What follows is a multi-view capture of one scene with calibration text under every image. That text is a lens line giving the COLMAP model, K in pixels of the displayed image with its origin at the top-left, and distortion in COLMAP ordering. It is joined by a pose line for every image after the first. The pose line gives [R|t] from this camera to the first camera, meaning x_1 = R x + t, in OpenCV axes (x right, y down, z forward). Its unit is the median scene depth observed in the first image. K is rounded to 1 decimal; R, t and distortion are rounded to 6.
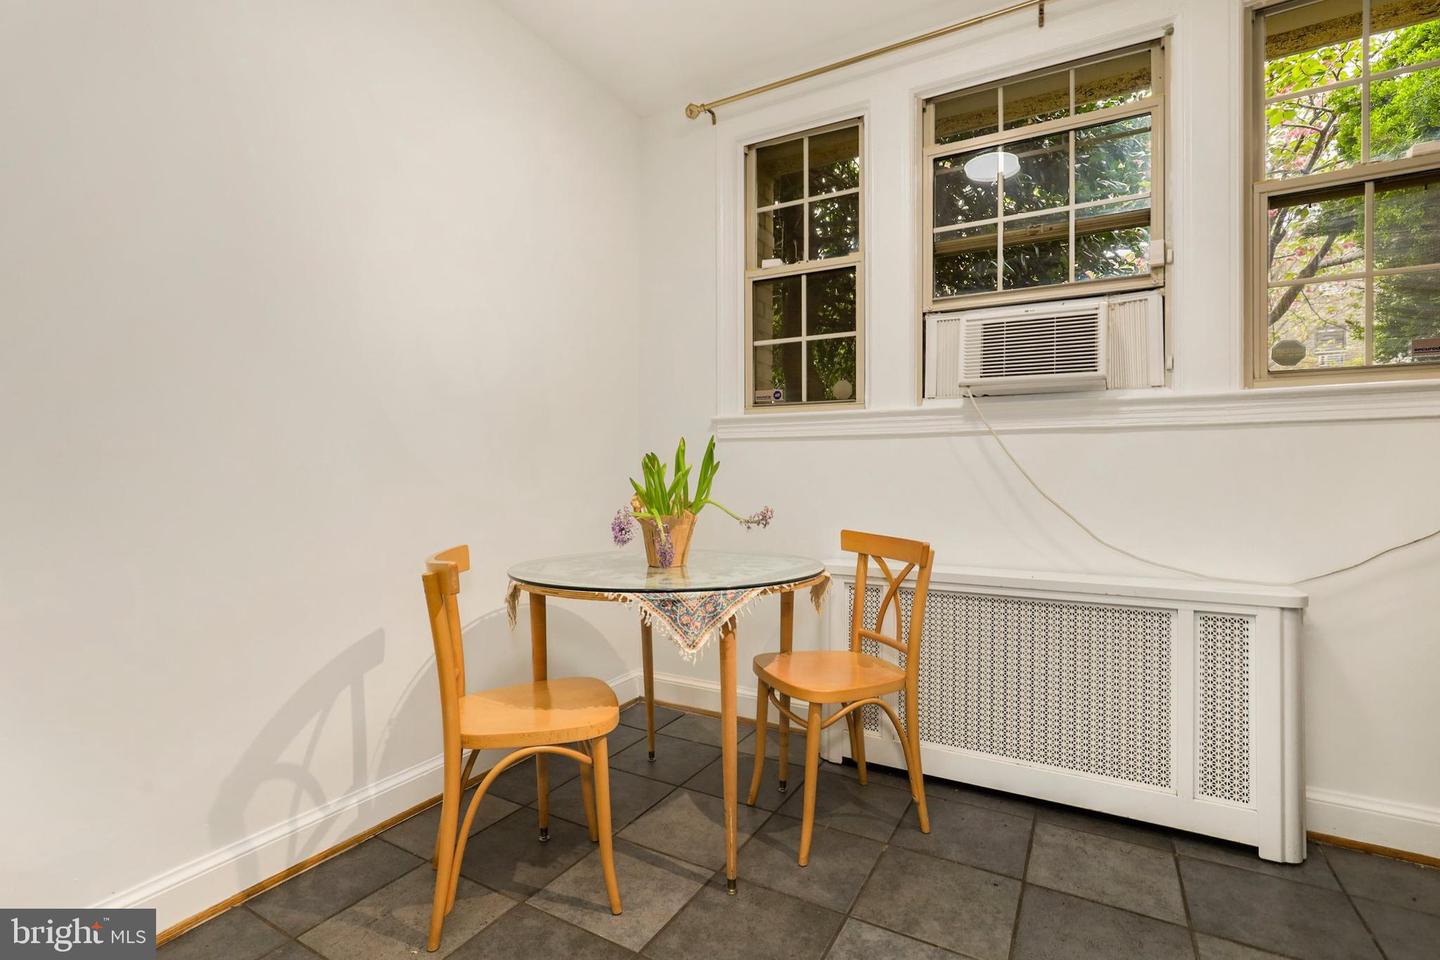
lens RADIAL K [[660.8, 0, 720.0], [0, 660.8, 480.0], [0, 0, 1]] dist [-0.020759, 0.007885]
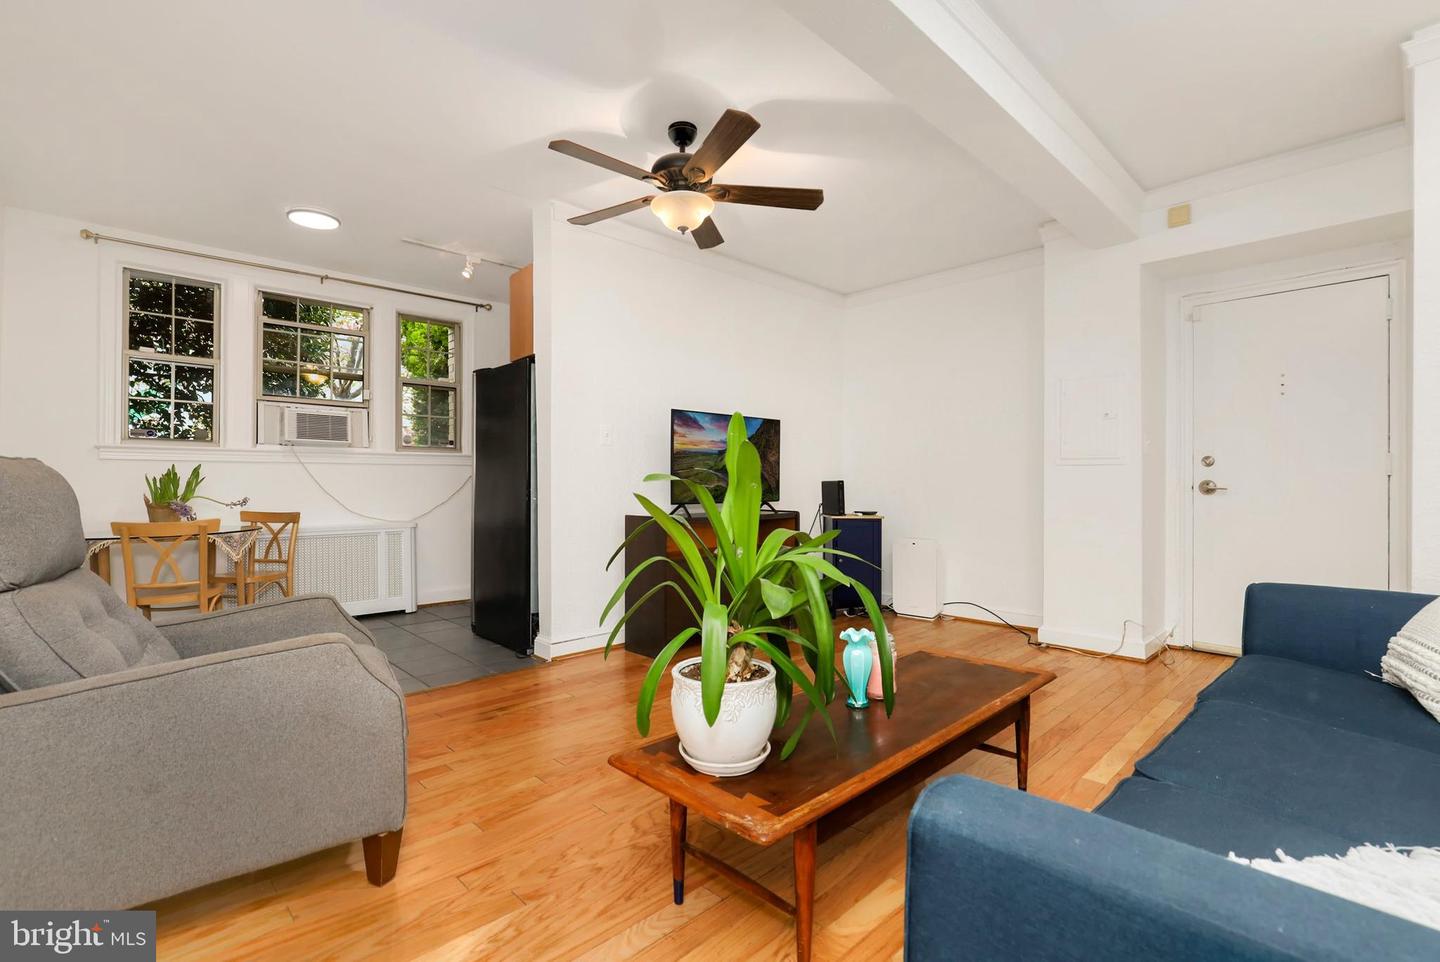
lens RADIAL K [[668.3, 0, 715.3], [0, 668.3, 485.3], [0, 0, 1]] dist [-0.009156, 0.000733]
pose [[0.293749, -0.003532, 0.955876, -1.396966], [0.005297, 0.999984, 0.002067, 0.001974], [-0.955868, 0.004457, 0.293763, -1.038553]]
